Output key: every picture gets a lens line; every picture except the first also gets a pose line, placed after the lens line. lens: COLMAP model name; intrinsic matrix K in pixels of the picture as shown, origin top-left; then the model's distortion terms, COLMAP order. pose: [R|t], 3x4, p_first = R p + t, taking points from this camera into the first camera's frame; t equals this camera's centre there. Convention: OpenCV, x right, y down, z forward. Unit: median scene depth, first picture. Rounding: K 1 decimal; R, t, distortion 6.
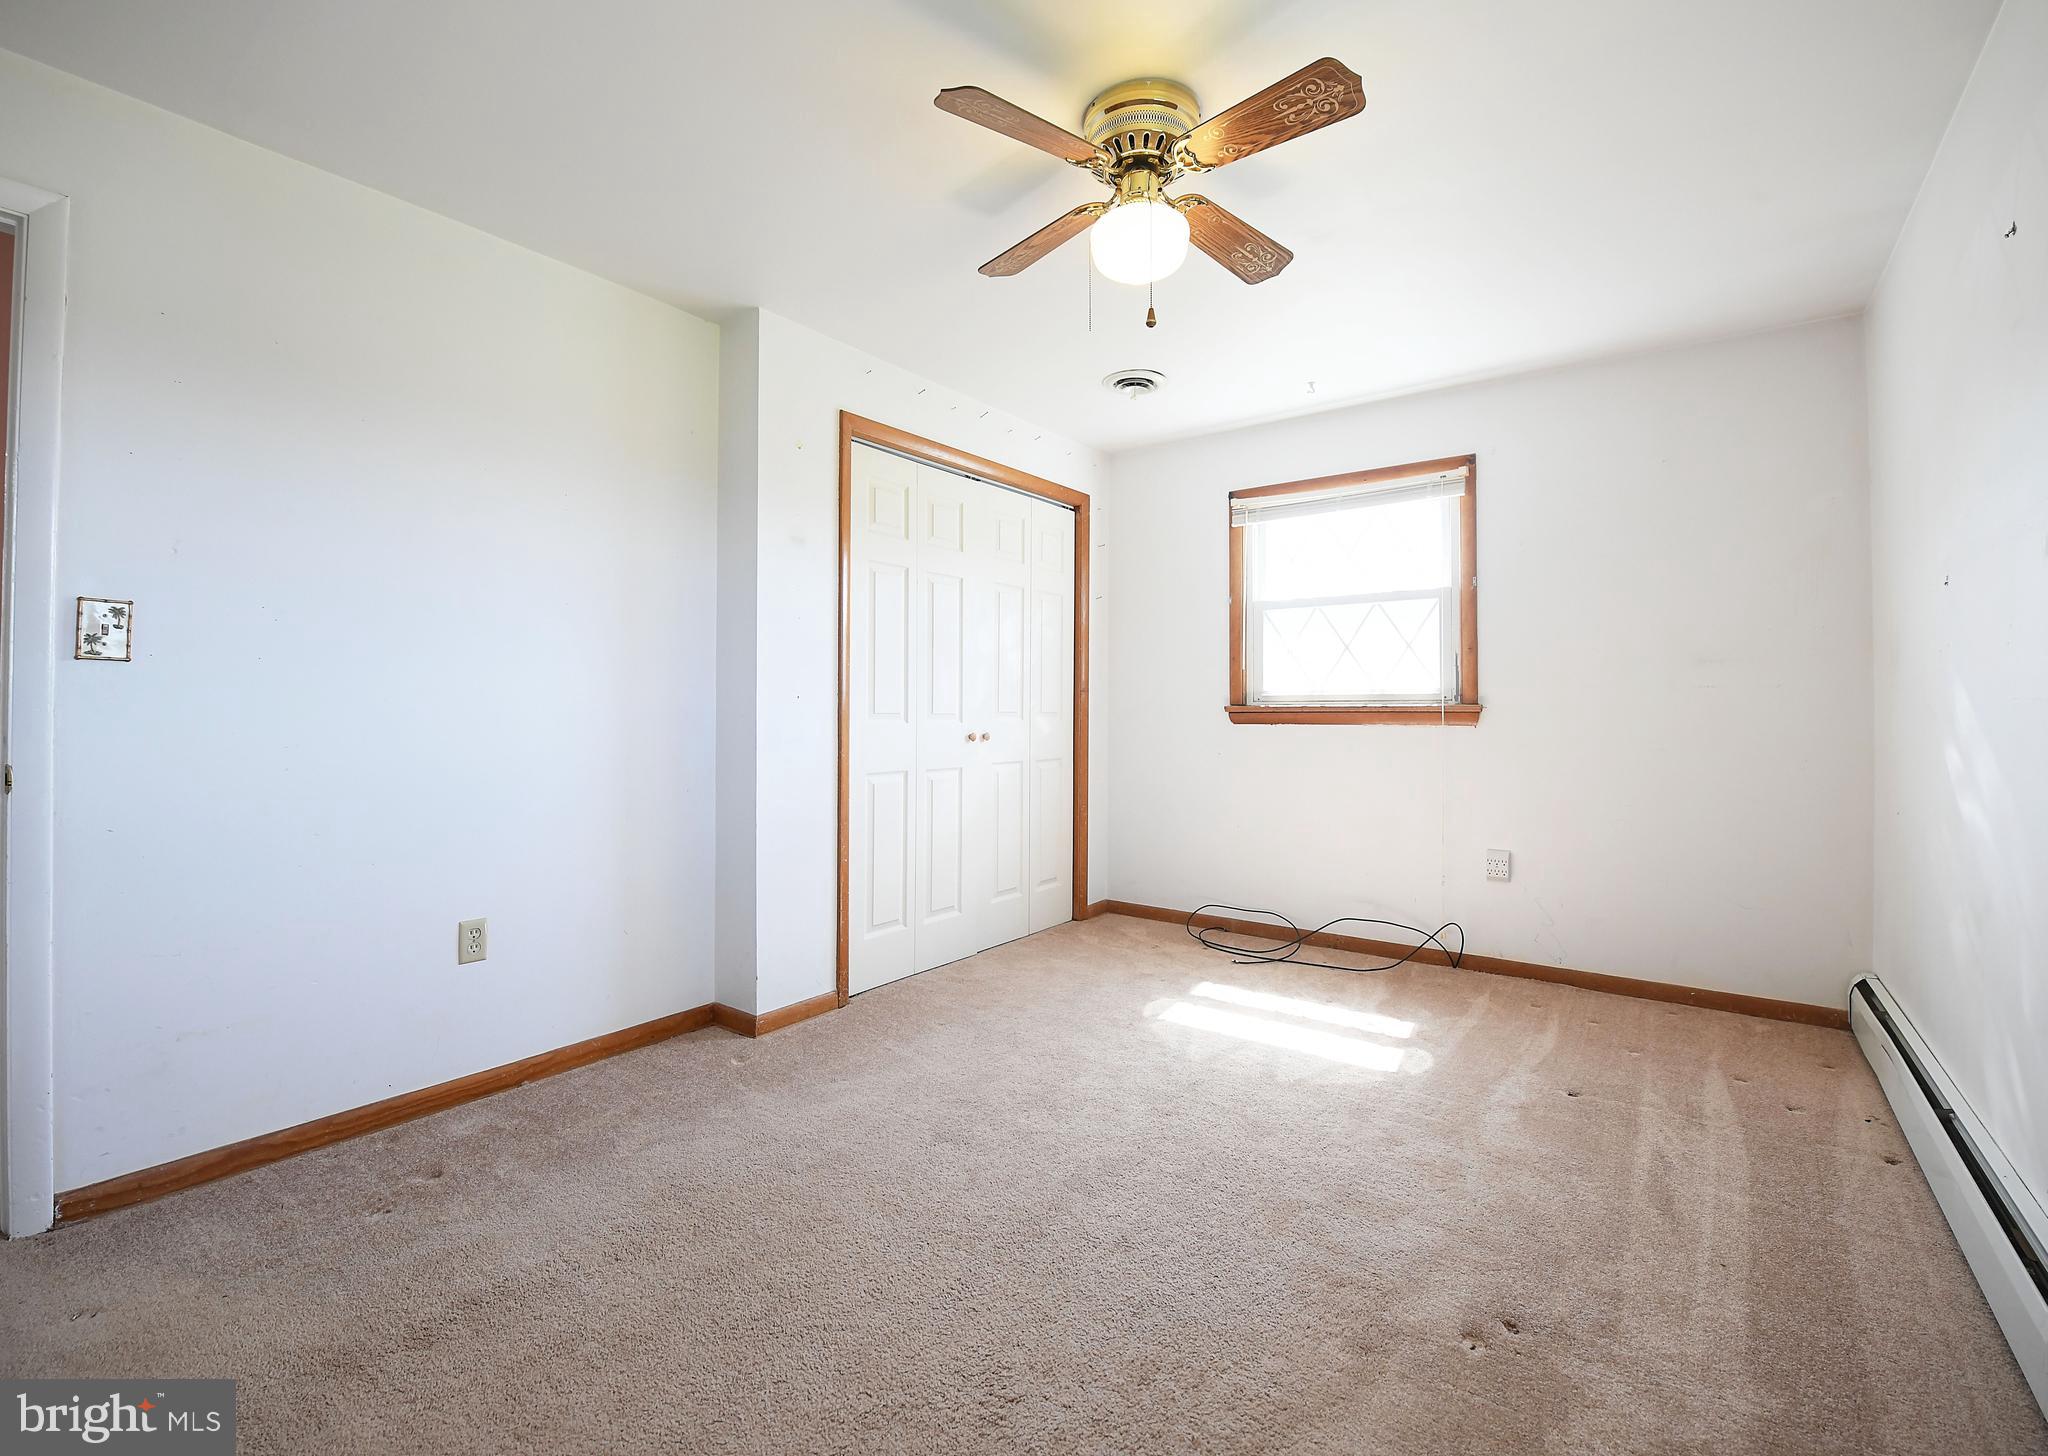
lens RADIAL K [[911.6, 0, 1024.5], [0, 911.6, 716.2], [0, 0, 1]] dist [0.000109, -0.000128]
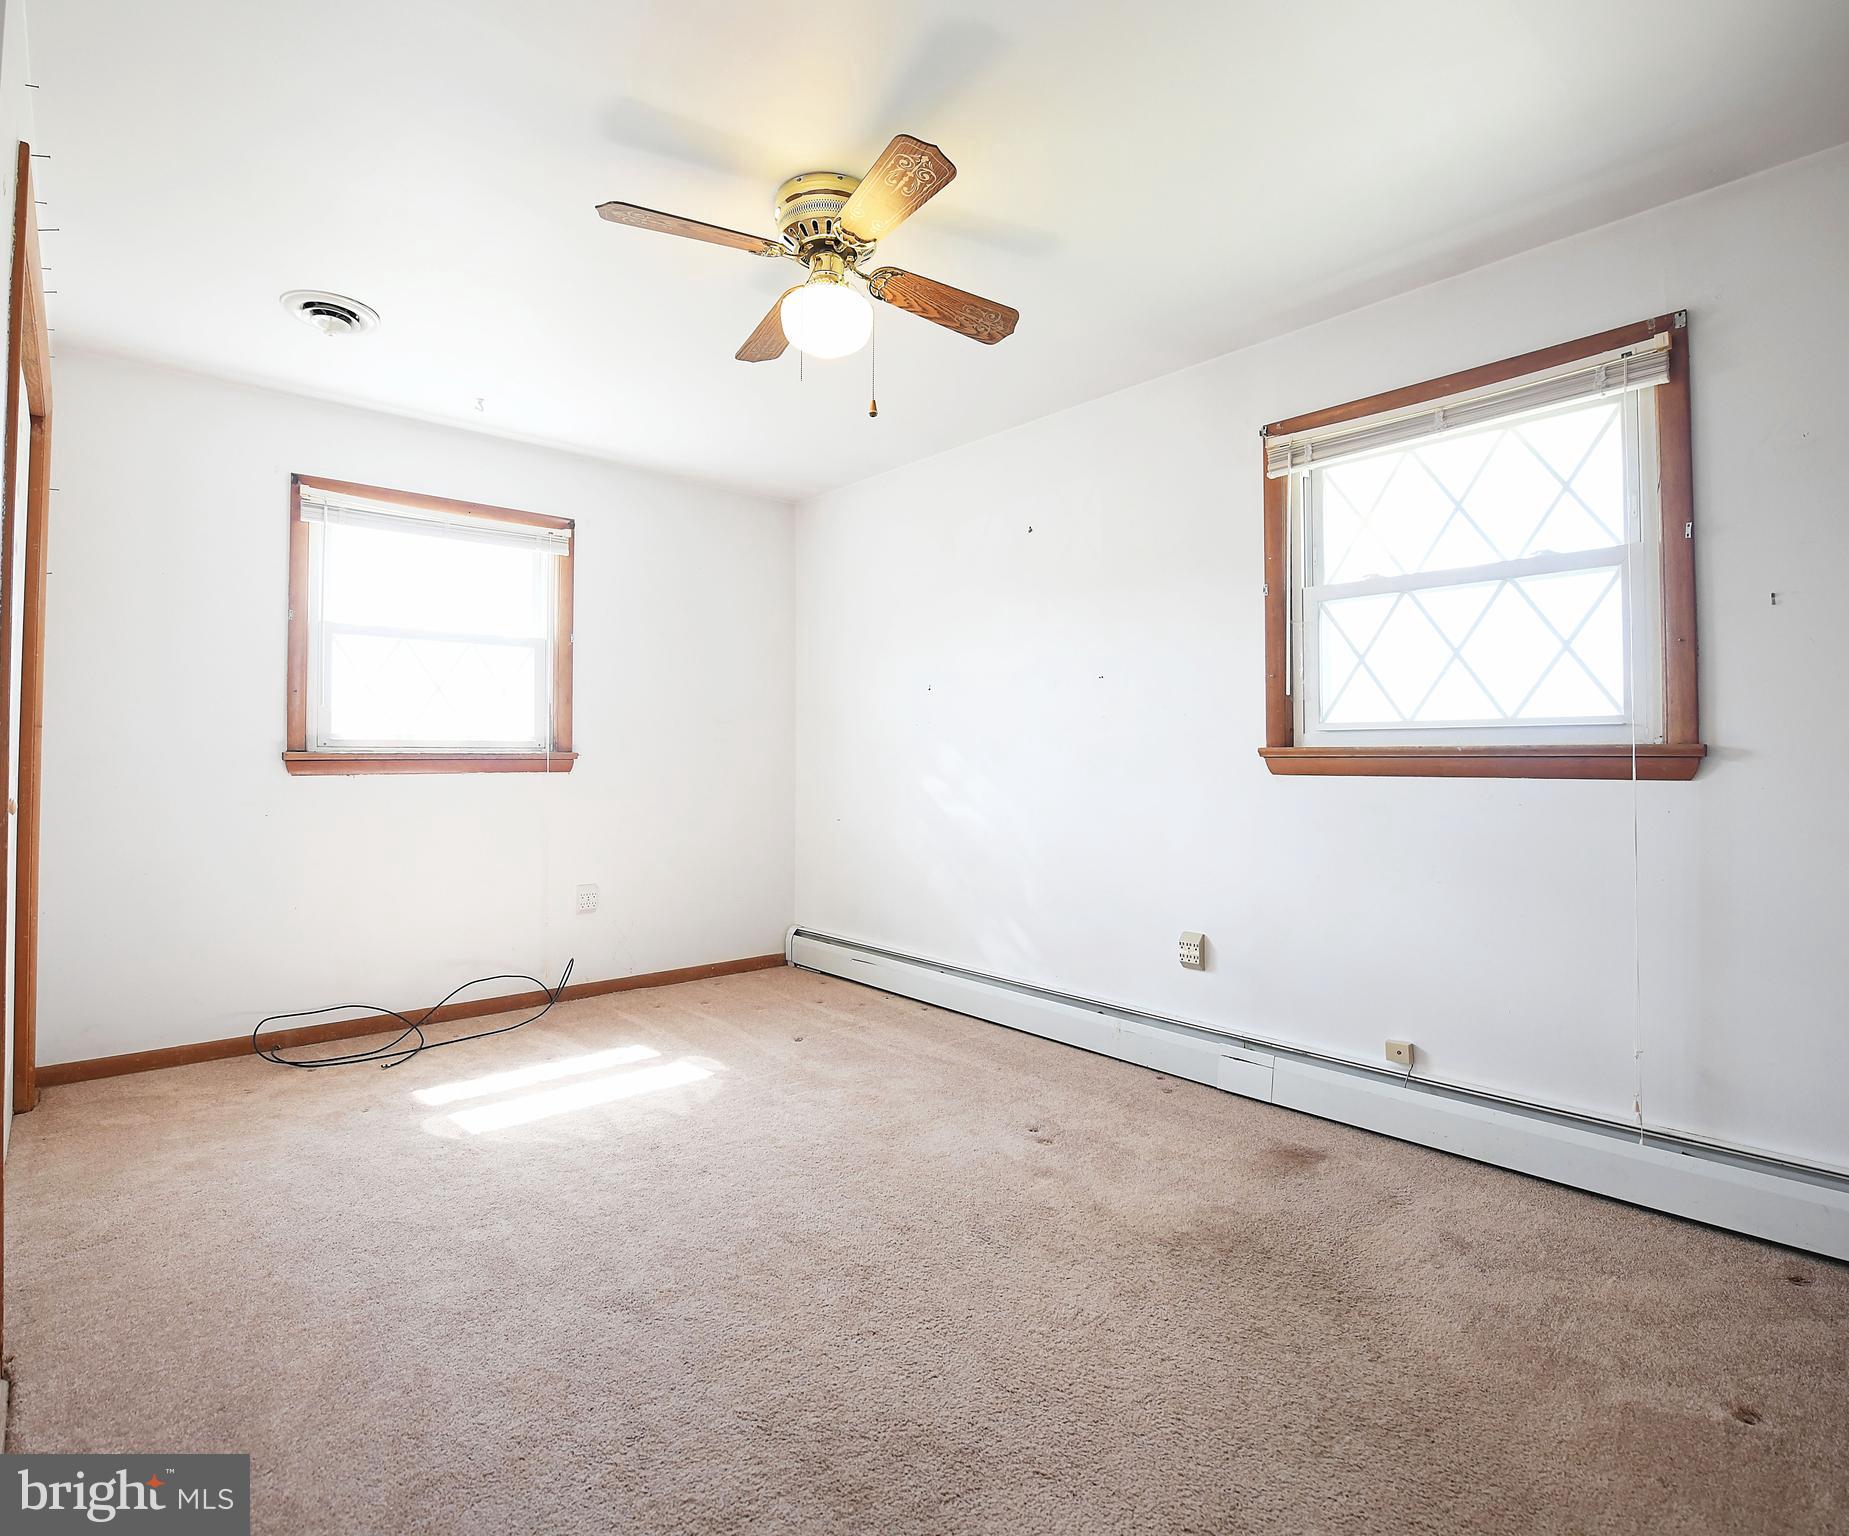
lens RADIAL K [[947.5, 0, 927.1], [0, 947.5, 760.3], [0, 0, 1]] dist [-0.001084, -0.000618]
pose [[0.207230, -0.007317, 0.978265, -0.517419], [0.007202, 0.999956, 0.005953, -0.006482], [-0.978266, 0.005812, 0.207274, 0.363069]]
